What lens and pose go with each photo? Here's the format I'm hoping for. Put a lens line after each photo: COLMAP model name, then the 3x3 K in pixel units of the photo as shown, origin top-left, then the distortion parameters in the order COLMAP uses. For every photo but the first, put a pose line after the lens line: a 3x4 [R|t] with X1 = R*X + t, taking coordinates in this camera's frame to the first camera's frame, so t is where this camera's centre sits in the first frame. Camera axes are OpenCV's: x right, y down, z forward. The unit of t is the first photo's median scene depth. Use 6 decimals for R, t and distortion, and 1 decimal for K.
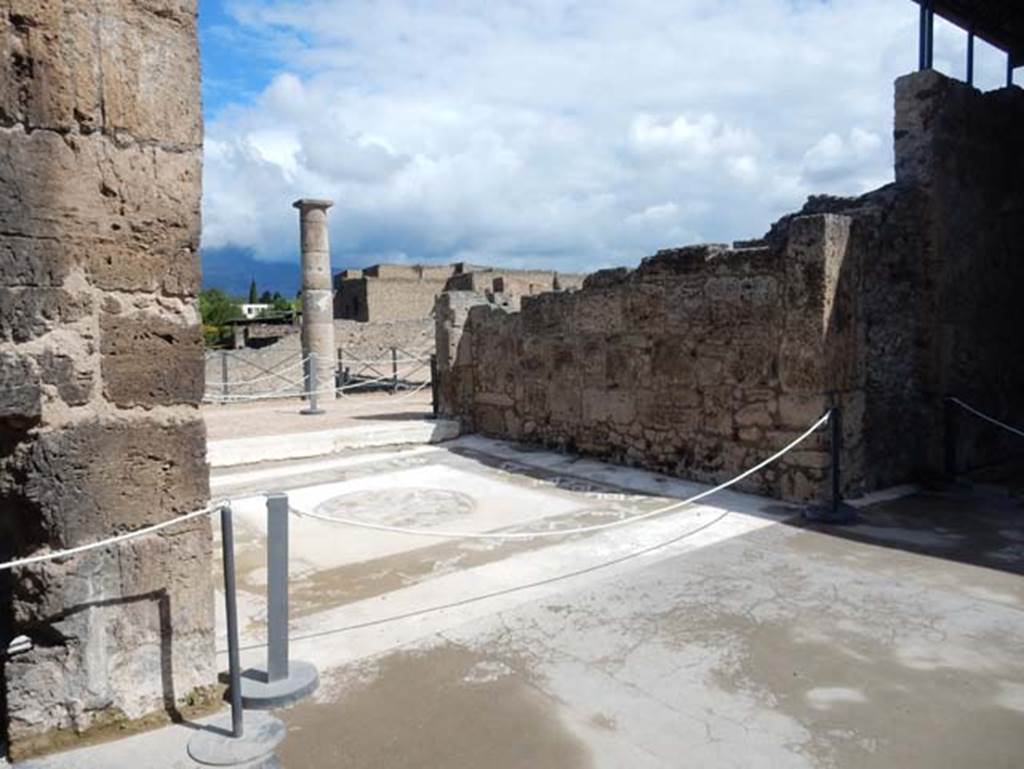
lens RADIAL K [[732.7, 0, 508.6], [0, 732.7, 390.8], [0, 0, 1]] dist [-0.015038, -0.001879]
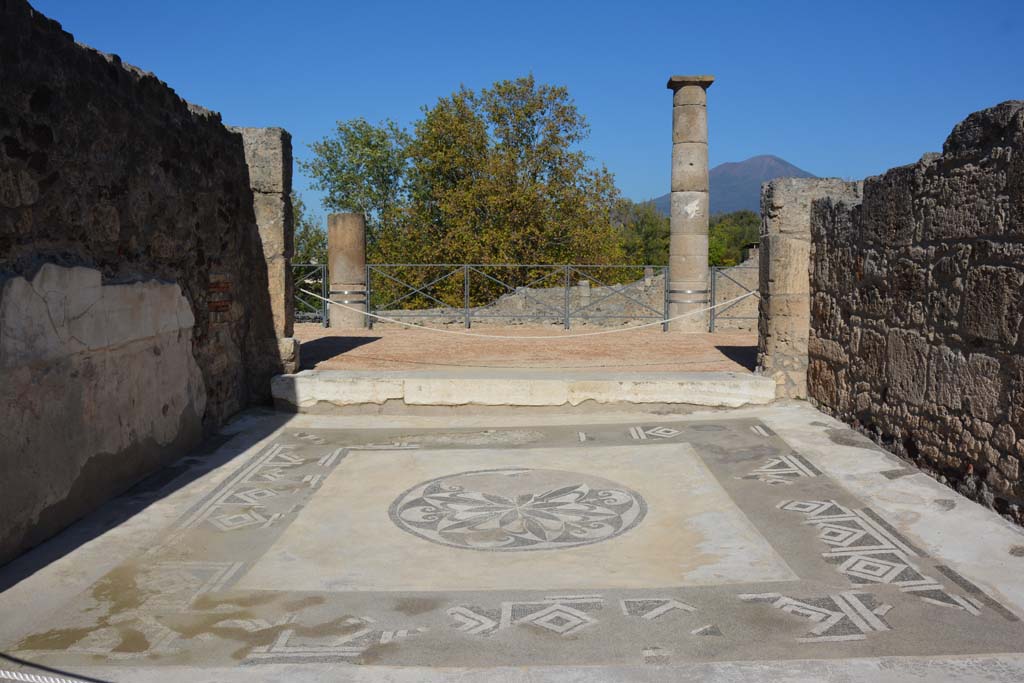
lens RADIAL K [[803.0, 0, 512.0], [0, 803.0, 341.5], [0, 0, 1]] dist [-0.145973, 0.106030]
pose [[0.801068, 0.078127, -0.593453, 0.322325], [-0.063441, 0.996943, 0.045610, -0.017208], [0.595202, 0.001113, 0.803575, 0.612587]]
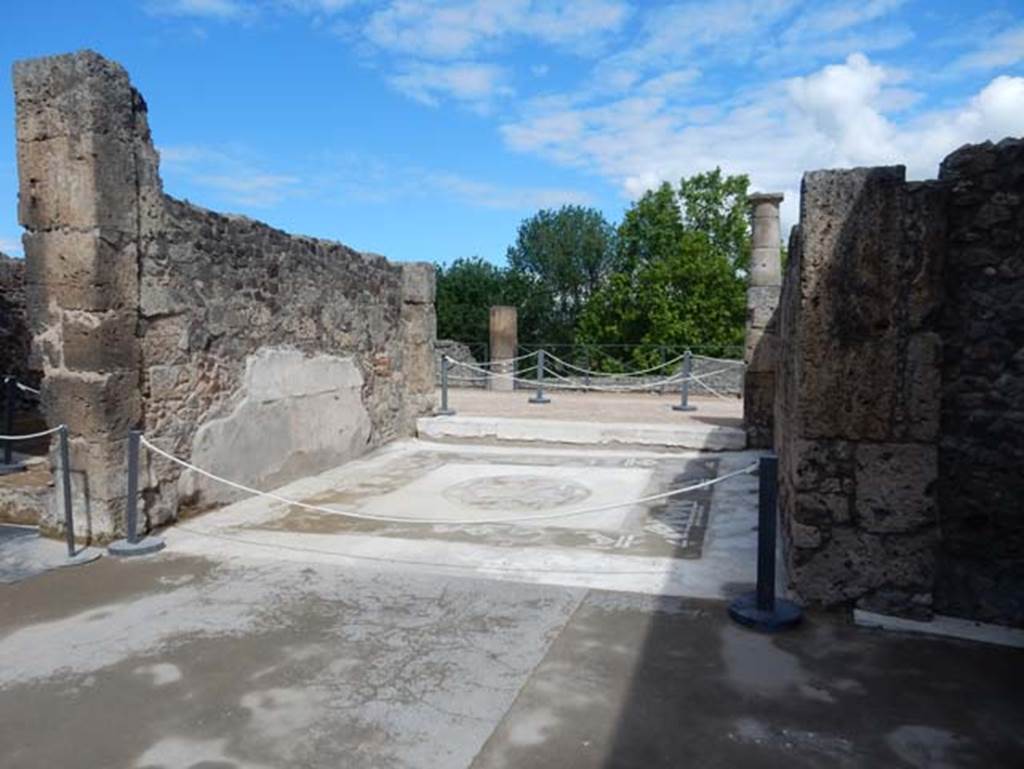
lens RADIAL K [[732.7, 0, 508.6], [0, 732.7, 390.8], [0, 0, 1]] dist [-0.015038, -0.001879]
pose [[0.592042, 0.084570, -0.801457, 0.971720], [-0.077745, 0.995834, 0.047649, -0.060065], [0.802148, 0.034099, 0.596151, 0.454303]]
